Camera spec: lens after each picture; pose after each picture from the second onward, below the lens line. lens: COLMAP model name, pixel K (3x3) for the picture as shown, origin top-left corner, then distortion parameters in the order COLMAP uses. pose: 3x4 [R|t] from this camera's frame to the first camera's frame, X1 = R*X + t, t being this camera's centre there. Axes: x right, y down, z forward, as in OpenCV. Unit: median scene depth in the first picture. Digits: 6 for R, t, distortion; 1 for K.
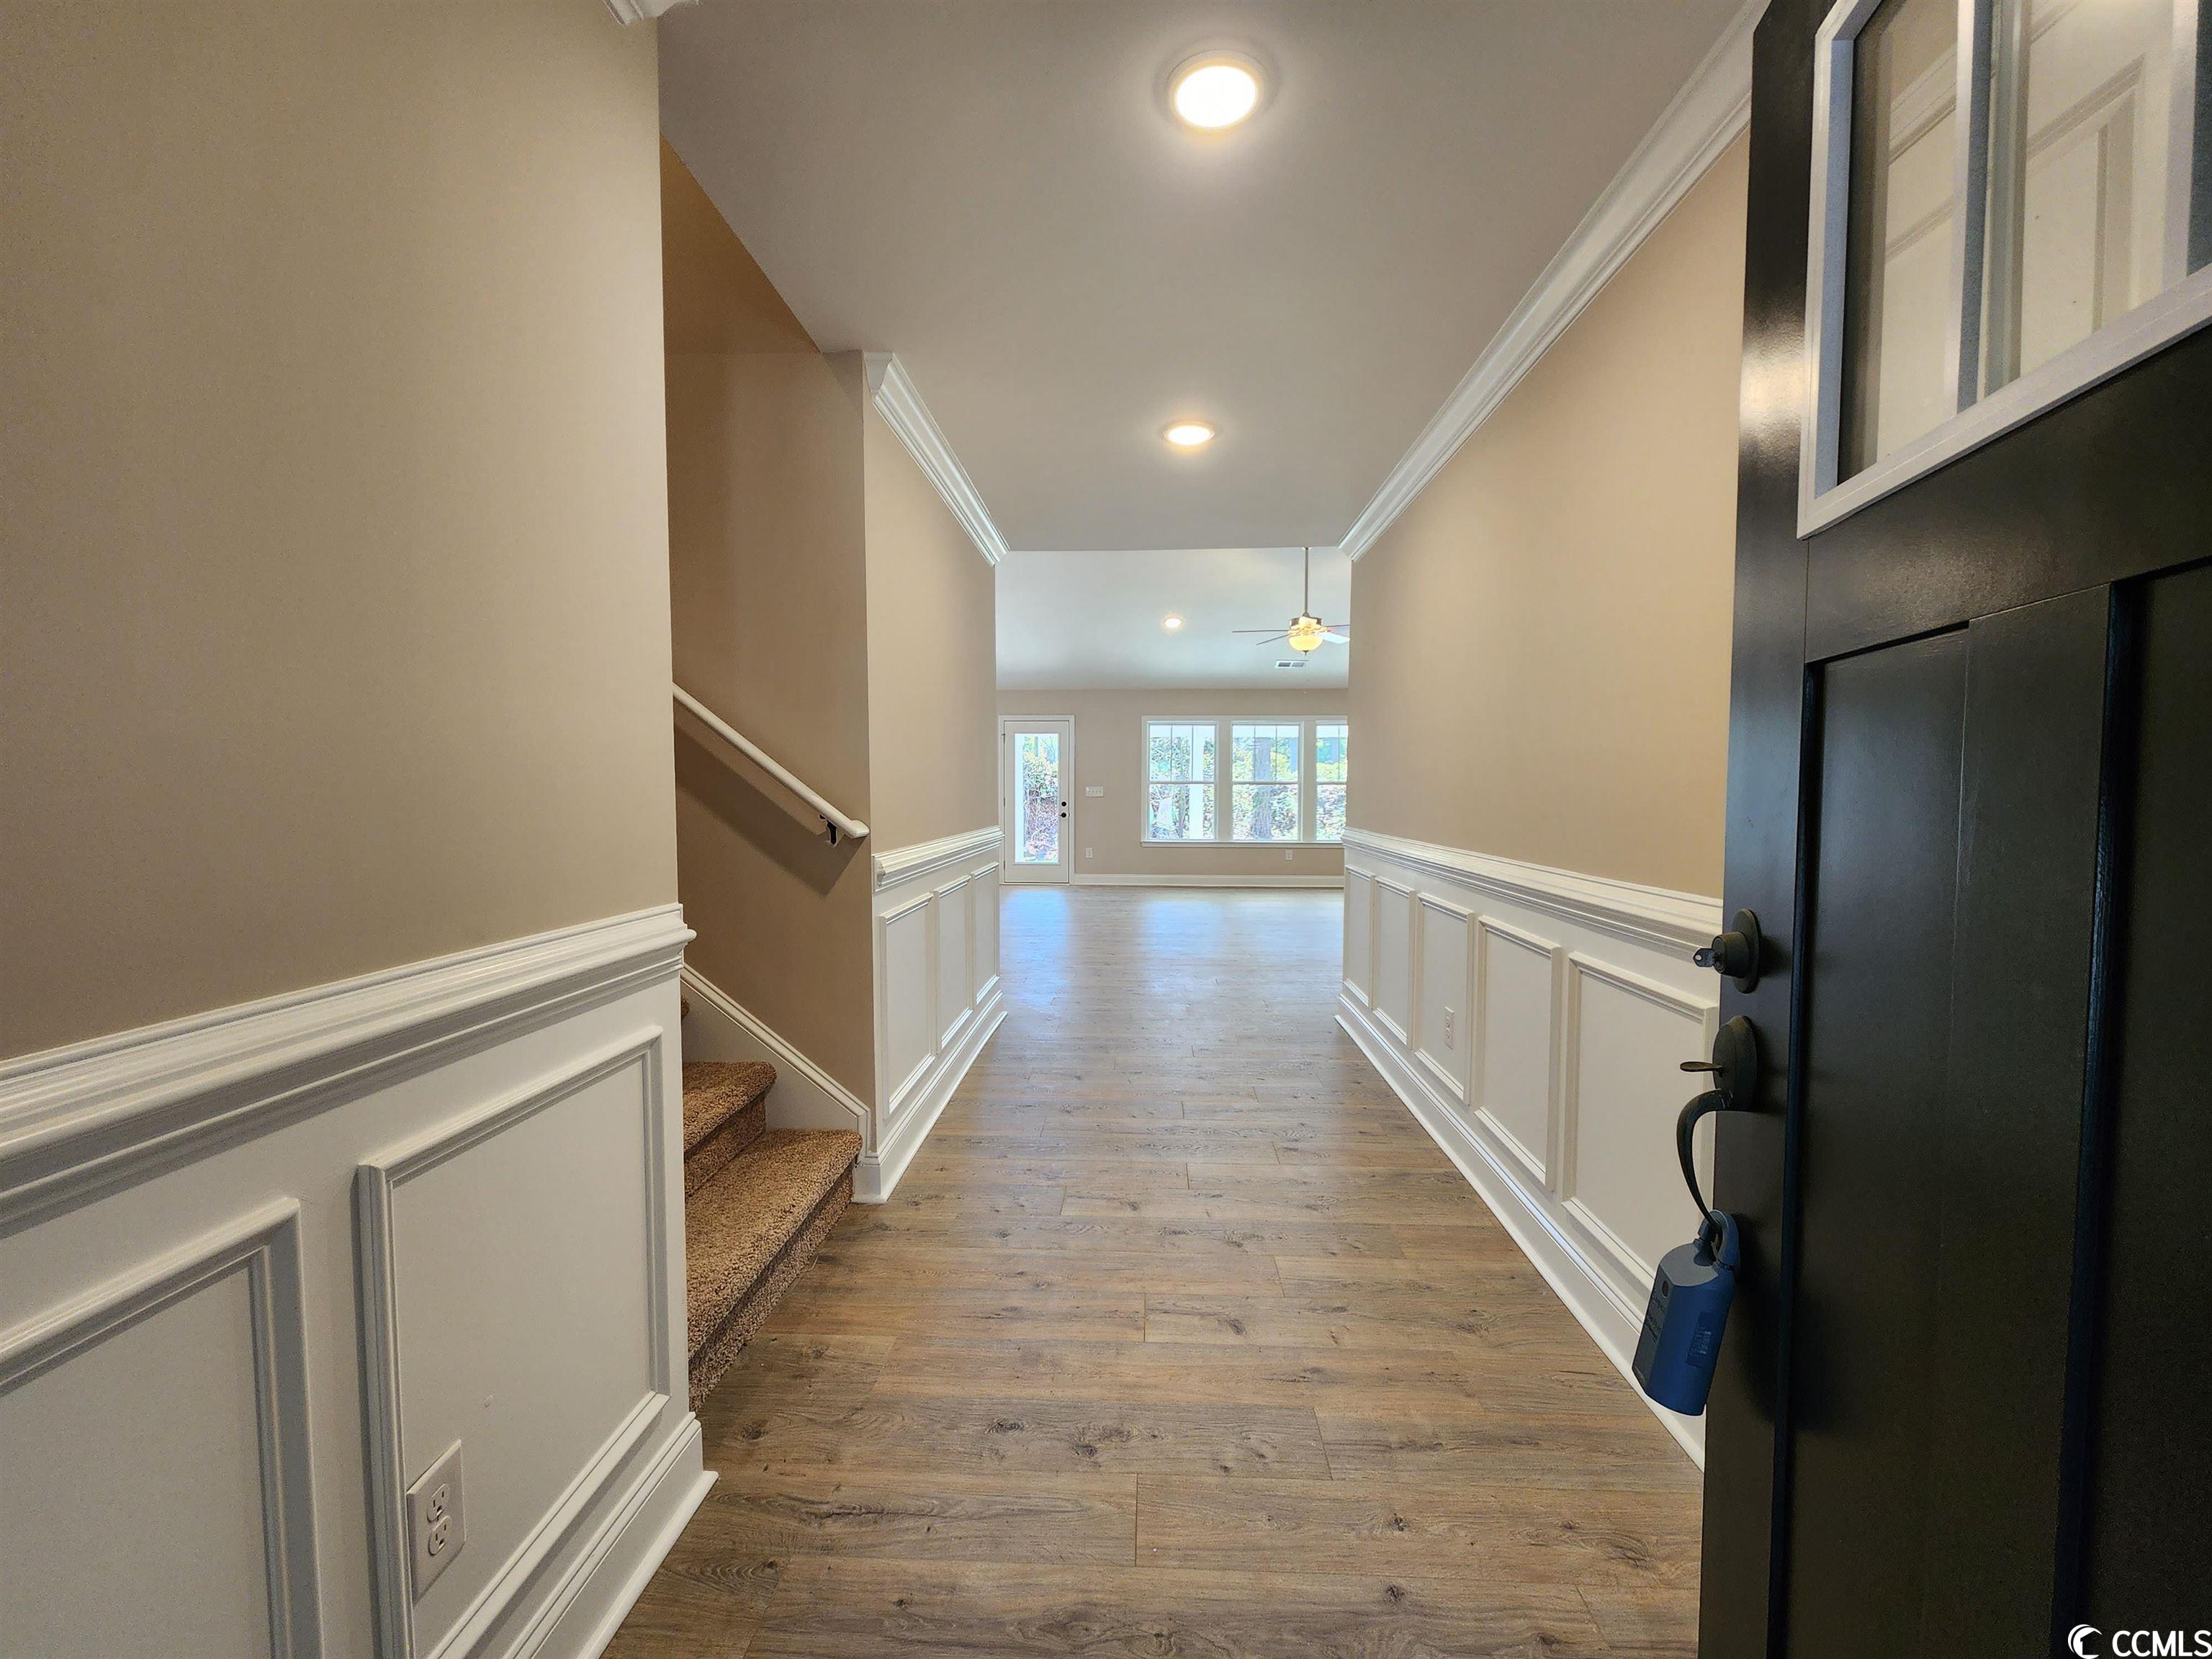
lens RADIAL K [[909.3, 0, 1090.4], [0, 909.3, 834.2], [0, 0, 1]] dist [-0.002372, -0.000105]
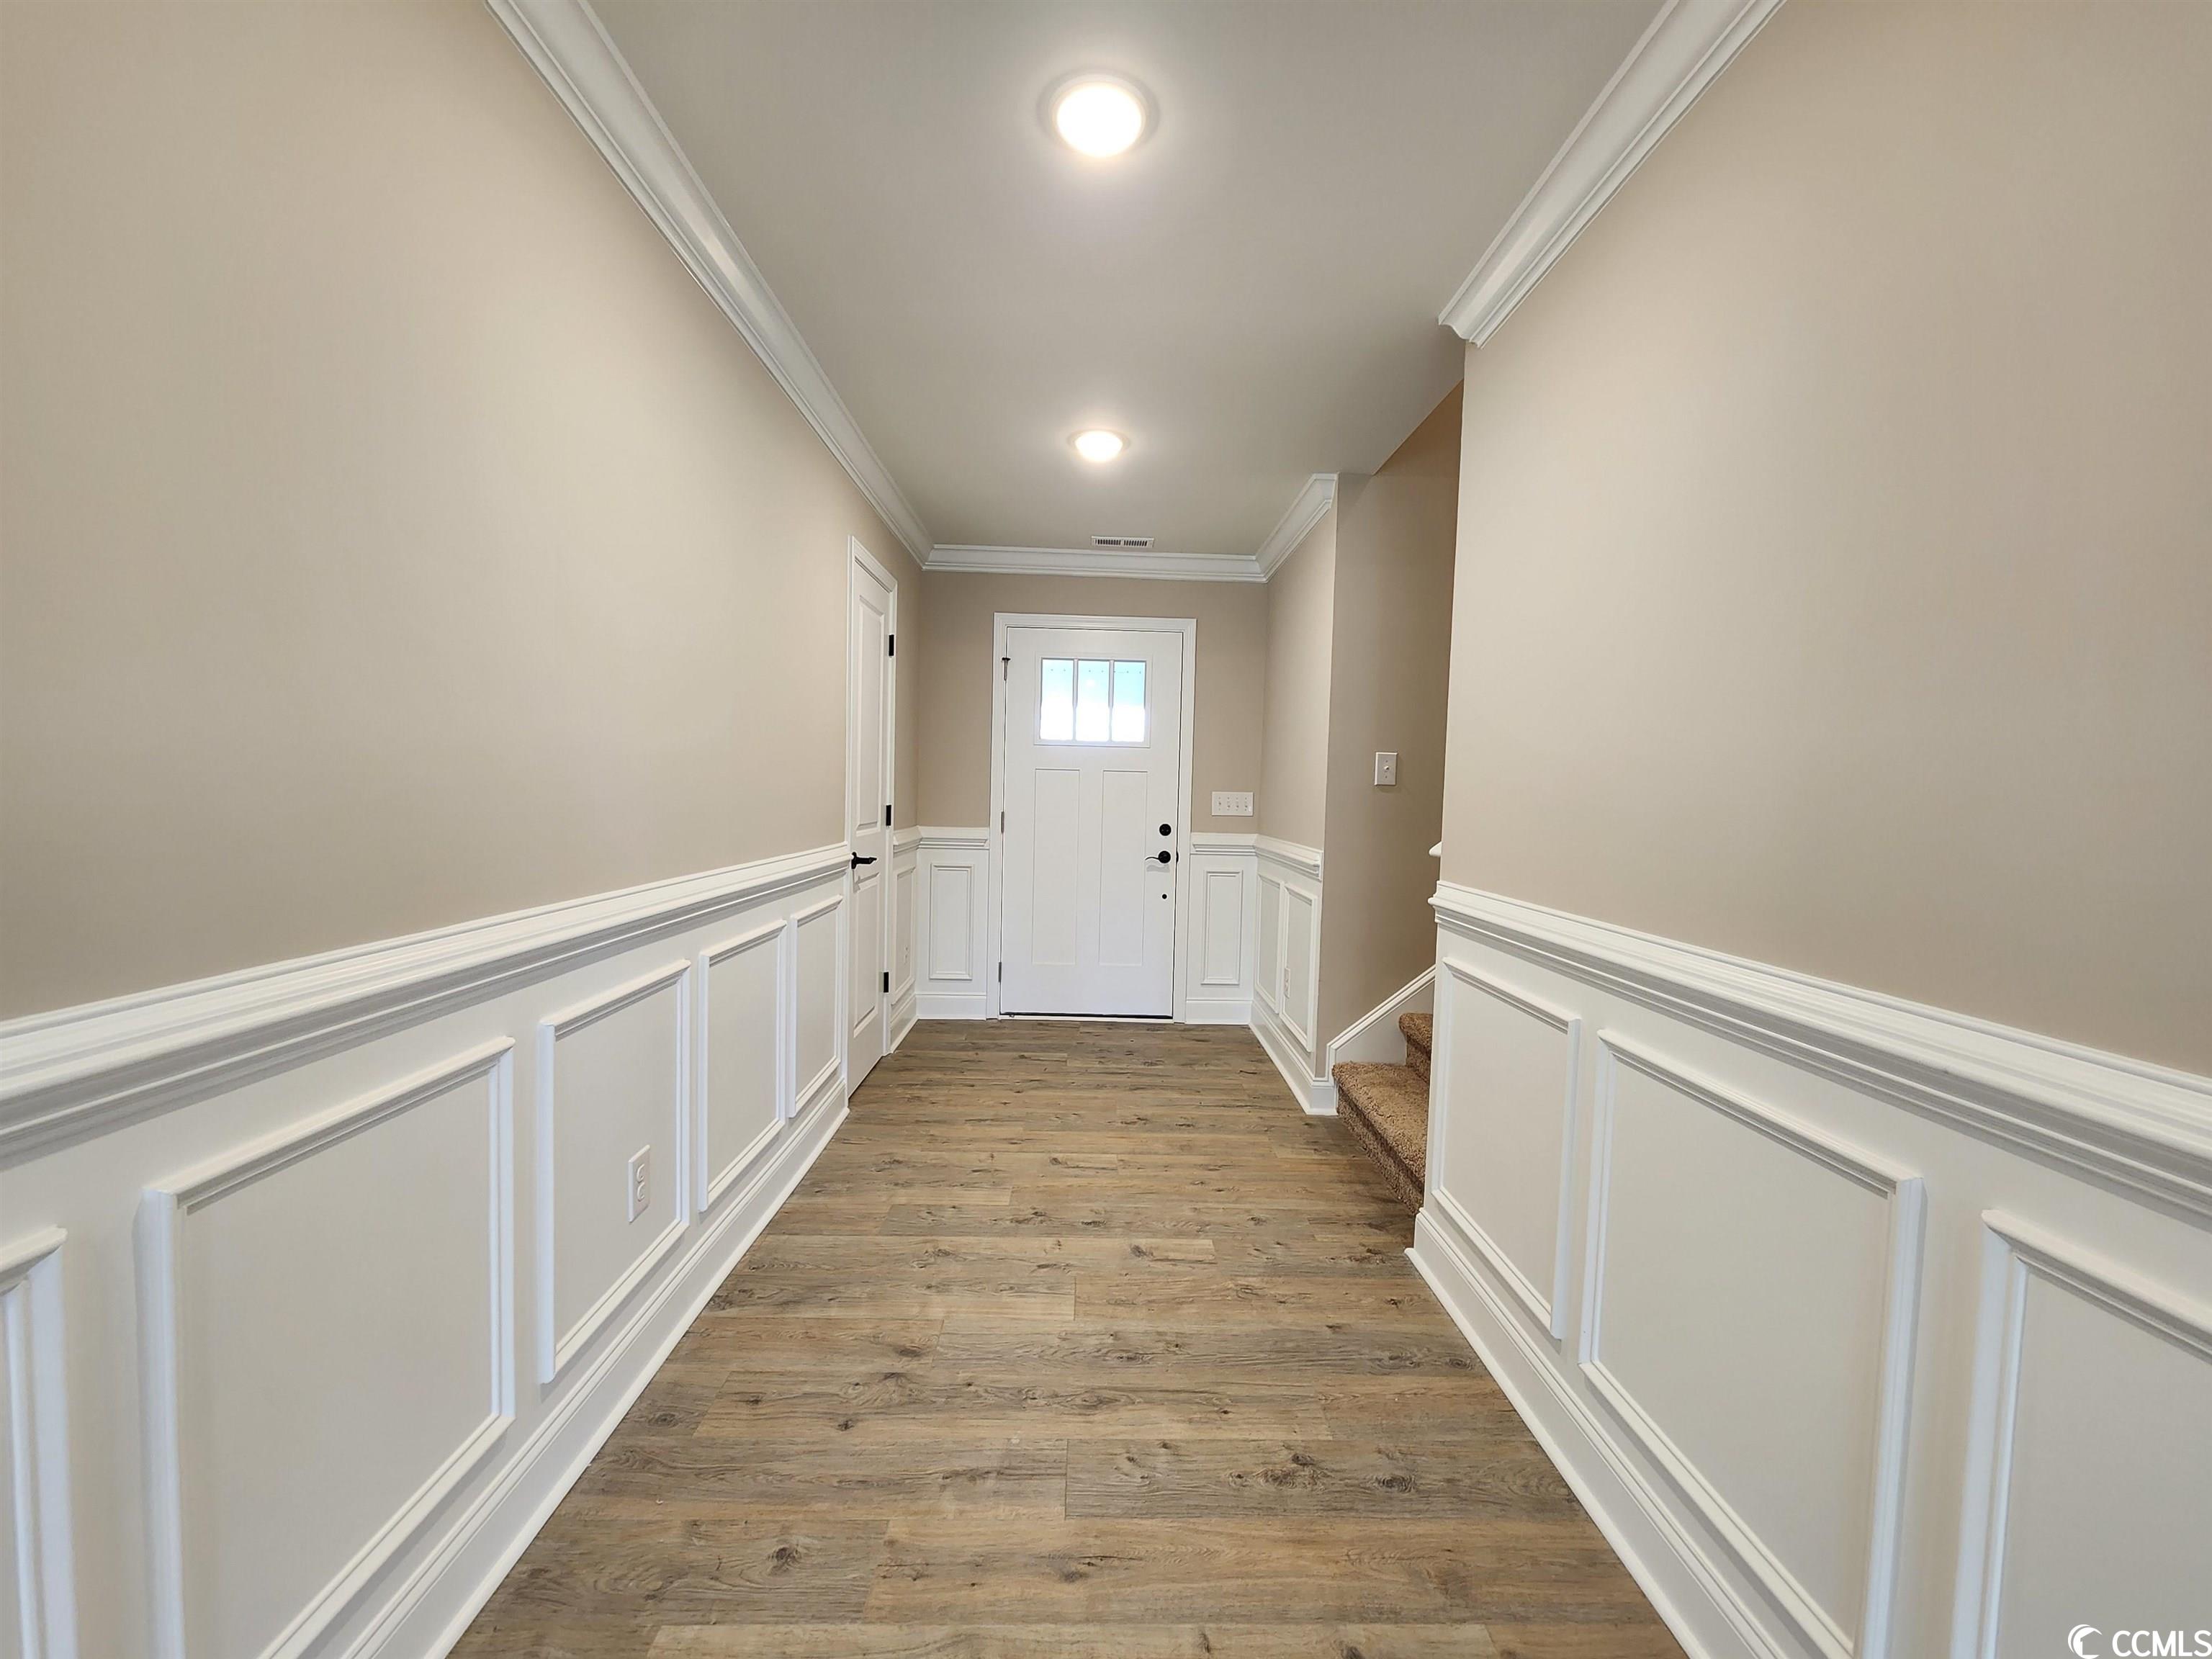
lens RADIAL K [[909.3, 0, 1099.7], [0, 909.3, 823.4], [0, 0, 1]] dist [-0.002372, -0.000105]
pose [[-0.996618, -0.020313, -0.079626, 0.200942], [-0.026771, 0.996363, 0.080897, -0.113259], [0.077693, 0.082755, -0.993537, 2.240560]]
